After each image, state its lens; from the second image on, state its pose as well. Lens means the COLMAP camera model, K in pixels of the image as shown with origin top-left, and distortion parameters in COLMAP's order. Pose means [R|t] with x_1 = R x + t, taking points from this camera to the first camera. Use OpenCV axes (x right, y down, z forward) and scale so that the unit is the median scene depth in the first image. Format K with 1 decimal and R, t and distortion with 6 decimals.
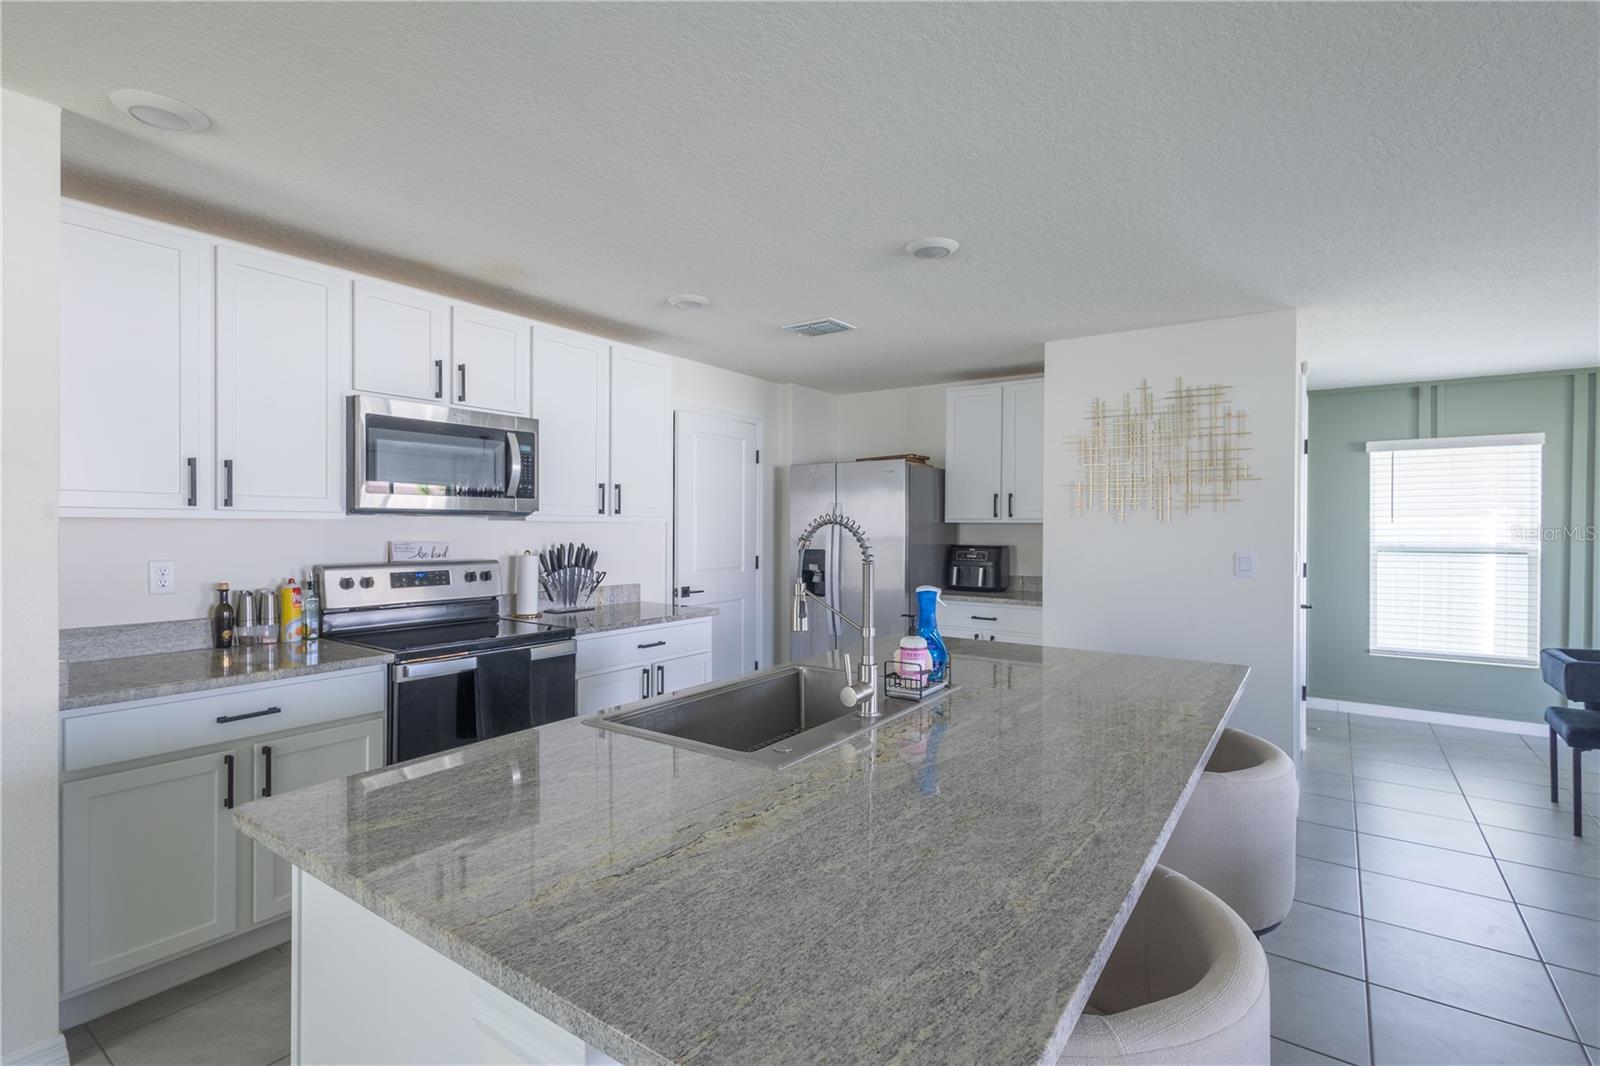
lens RADIAL K [[752.4, 0, 797.7], [0, 752.4, 531.9], [0, 0, 1]] dist [0.014904, -0.004339]
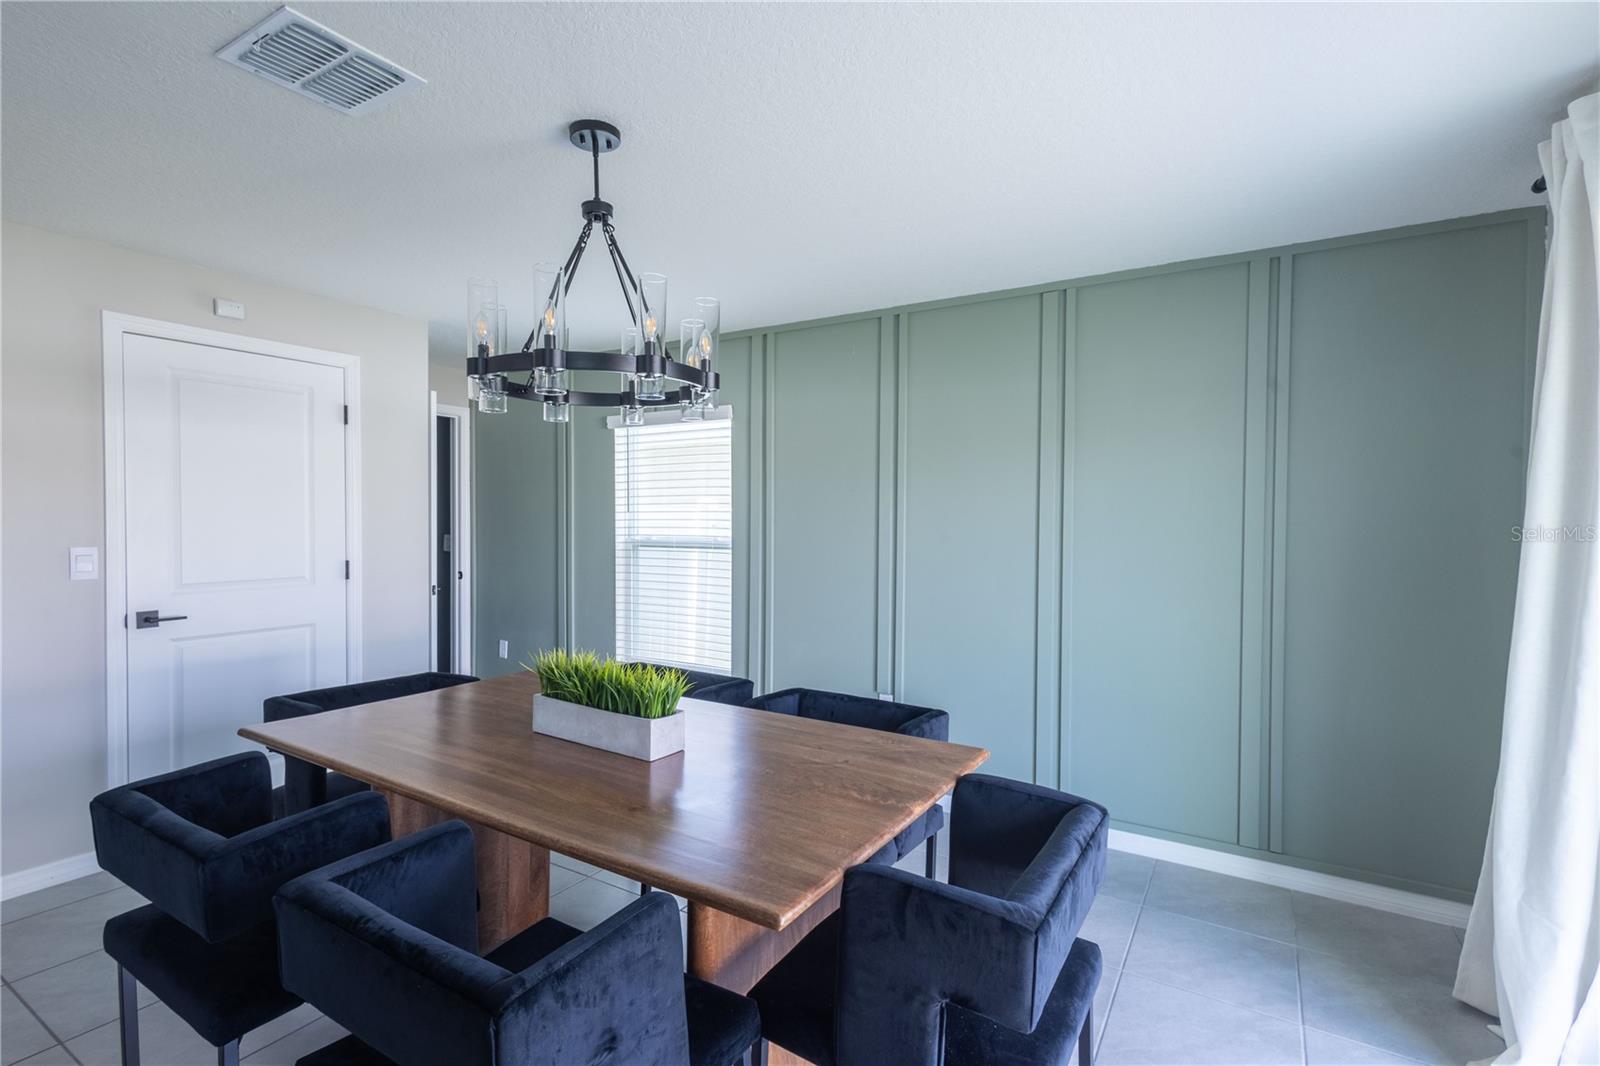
lens RADIAL K [[752.4, 0, 797.7], [0, 752.4, 531.9], [0, 0, 1]] dist [0.014904, -0.004339]
pose [[0.997680, -0.000534, 0.068082, 1.386371], [-0.000051, 0.999963, 0.008586, 0.004556], [-0.068084, -0.008570, 0.997643, 0.223927]]
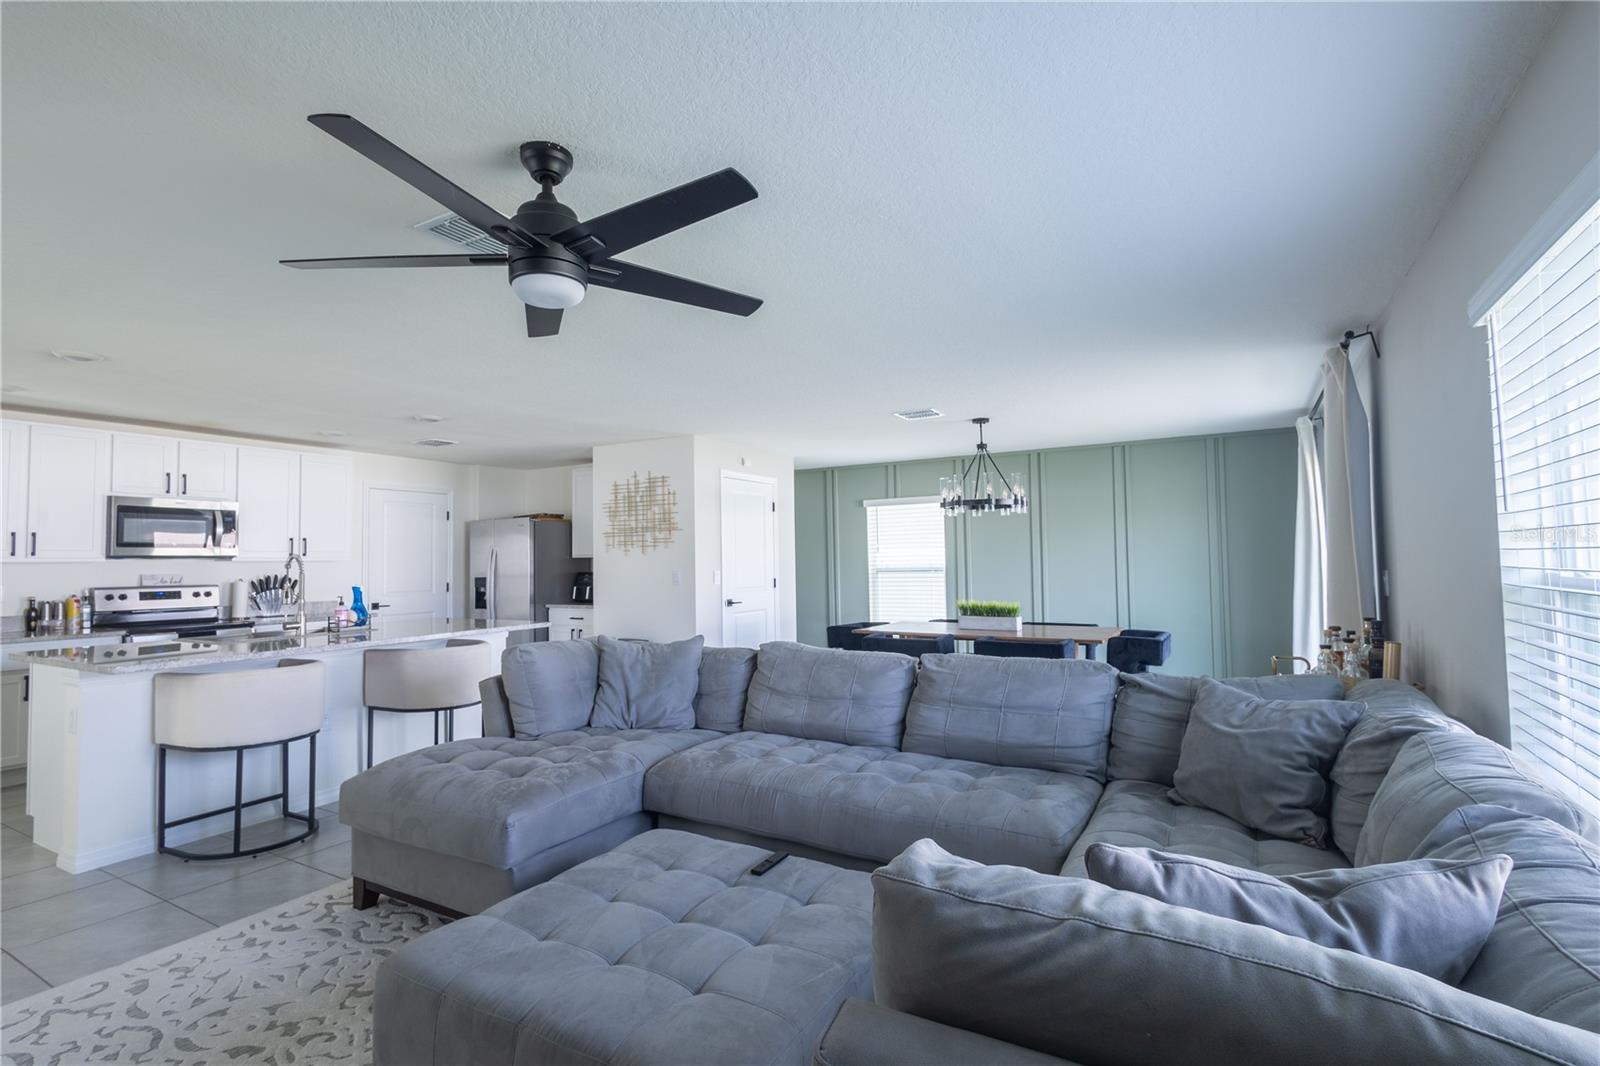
lens RADIAL K [[759.5, 0, 792.7], [0, 759.5, 529.7], [0, 0, 1]] dist [0.004490, -0.001586]
pose [[0.996088, -0.015358, 0.087019, 0.723344], [0.019994, 0.998412, -0.052660, 0.029319], [-0.086072, 0.054194, 0.994814, -0.792584]]
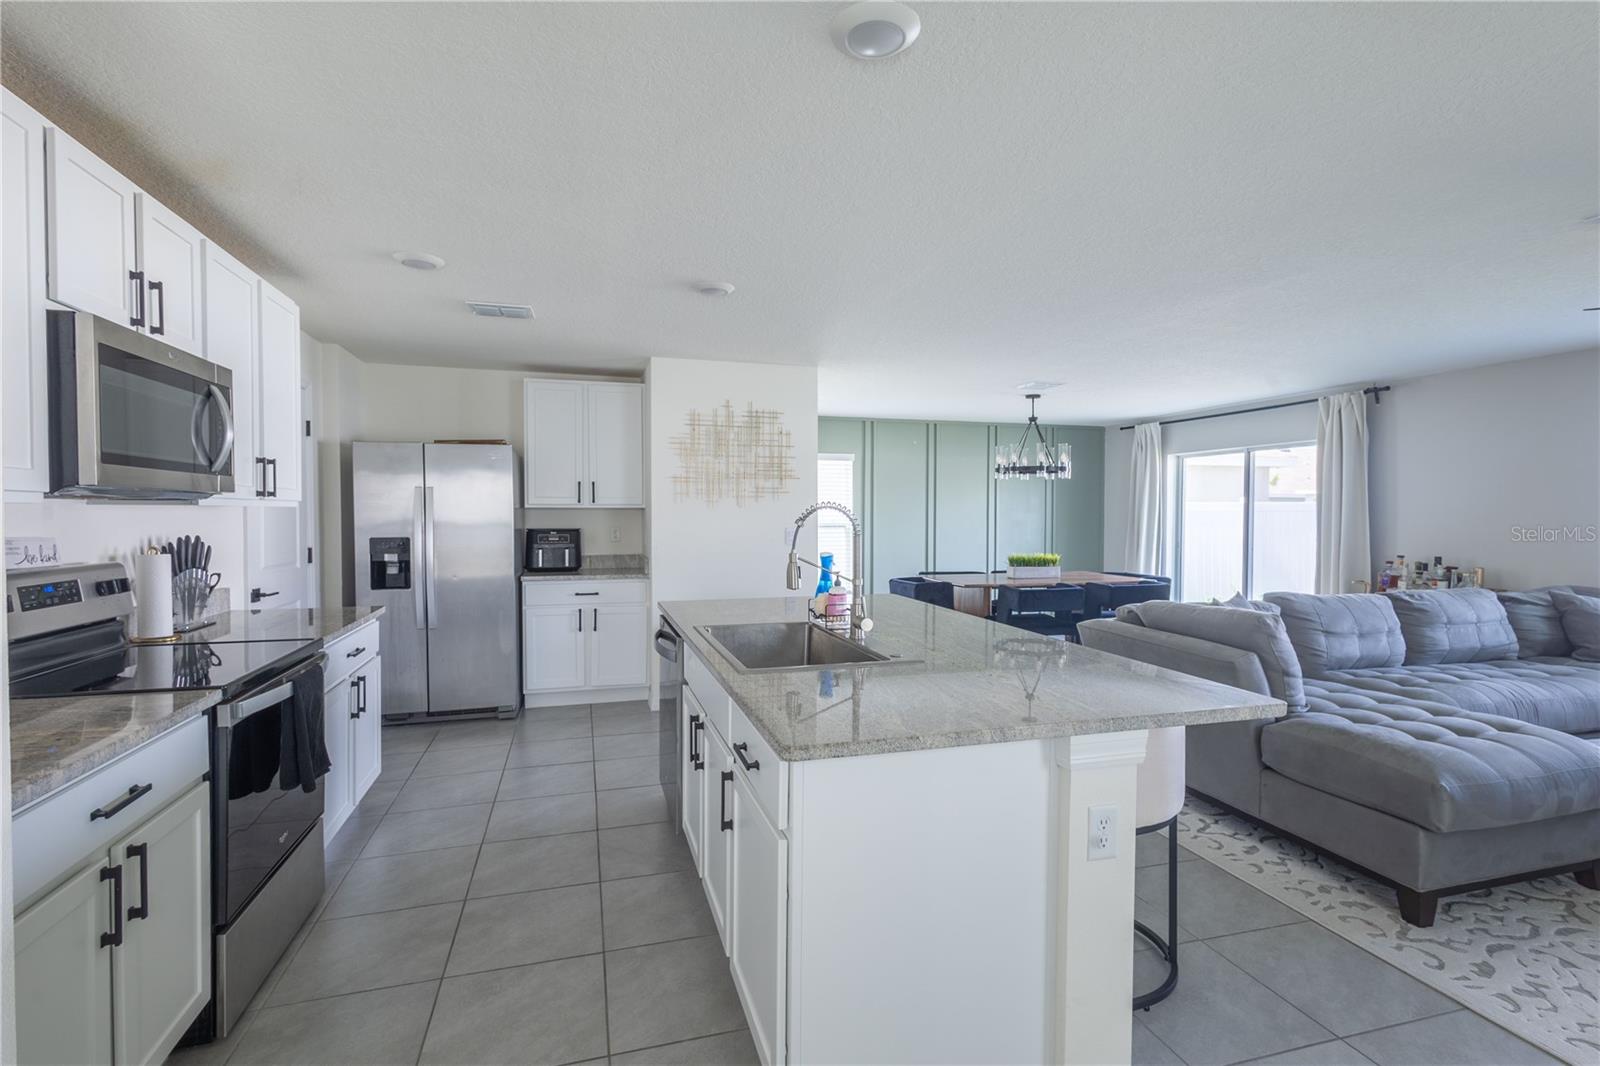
lens RADIAL K [[752.4, 0, 797.7], [0, 752.4, 531.9], [0, 0, 1]] dist [0.014904, -0.004339]
pose [[0.624743, -0.025710, 0.780407, -0.549352], [0.009893, 0.999638, 0.025012, -0.001757], [-0.780768, -0.007905, 0.624771, 0.082317]]
